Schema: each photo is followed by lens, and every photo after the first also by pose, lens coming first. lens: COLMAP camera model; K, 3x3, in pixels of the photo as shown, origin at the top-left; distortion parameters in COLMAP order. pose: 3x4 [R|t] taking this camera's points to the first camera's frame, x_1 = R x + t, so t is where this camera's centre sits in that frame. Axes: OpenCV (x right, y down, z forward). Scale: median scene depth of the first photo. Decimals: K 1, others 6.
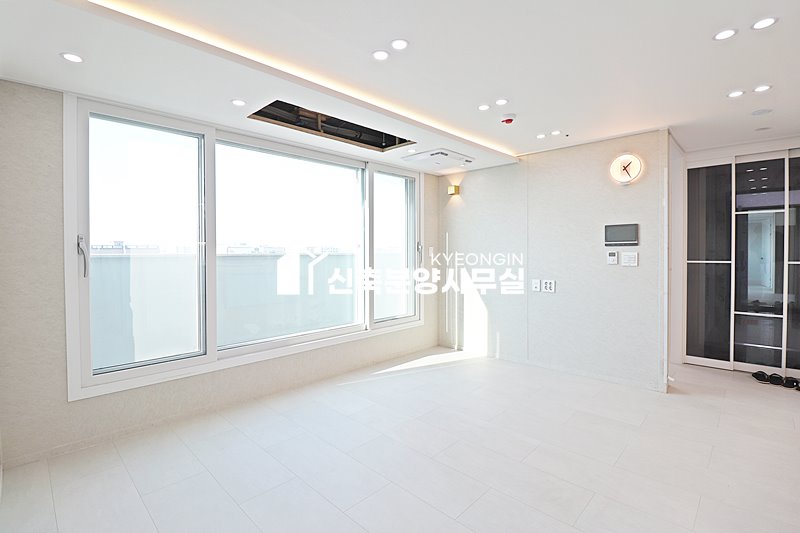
lens RADIAL K [[369.4, 0, 396.2], [0, 369.4, 254.6], [0, 0, 1]] dist [-0.005570, -0.009006]
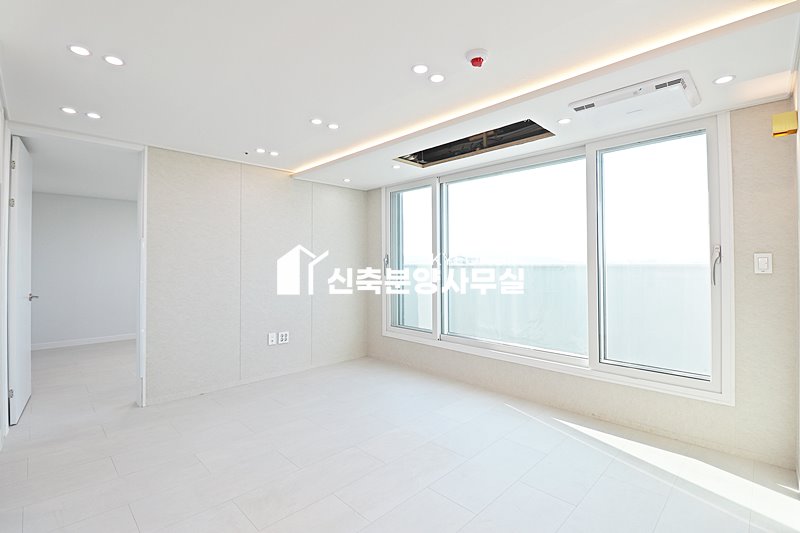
lens RADIAL K [[369.4, 0, 403.6], [0, 369.4, 257.0], [0, 0, 1]] dist [-0.005570, -0.009006]
pose [[0.002797, -0.010590, -0.999940, 0.853320], [-0.006713, 0.999921, -0.010609, -0.013356], [0.999974, 0.006743, 0.002725, 0.792680]]
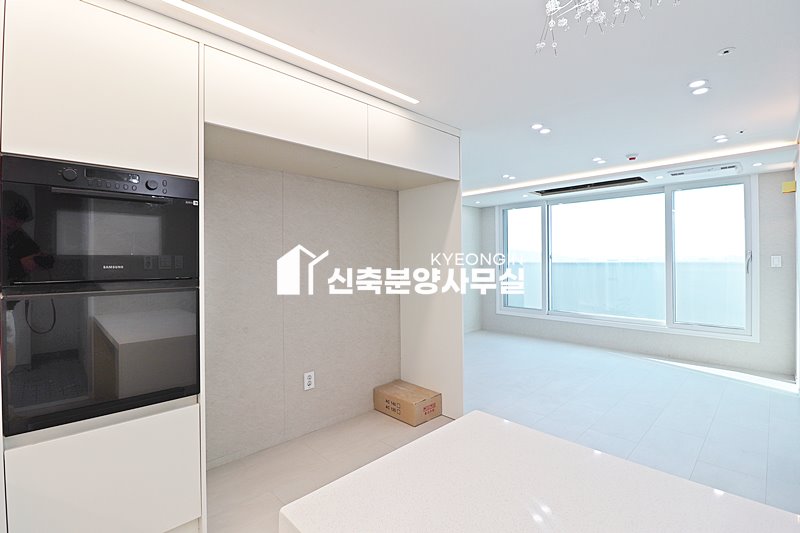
lens RADIAL K [[369.4, 0, 399.7], [0, 369.4, 259.3], [0, 0, 1]] dist [-0.005570, -0.009006]
pose [[-0.016430, 0.003727, -0.999858, 1.429380], [-0.005007, 0.999980, 0.003809, -0.018736], [0.999852, 0.005069, -0.016411, 0.205922]]
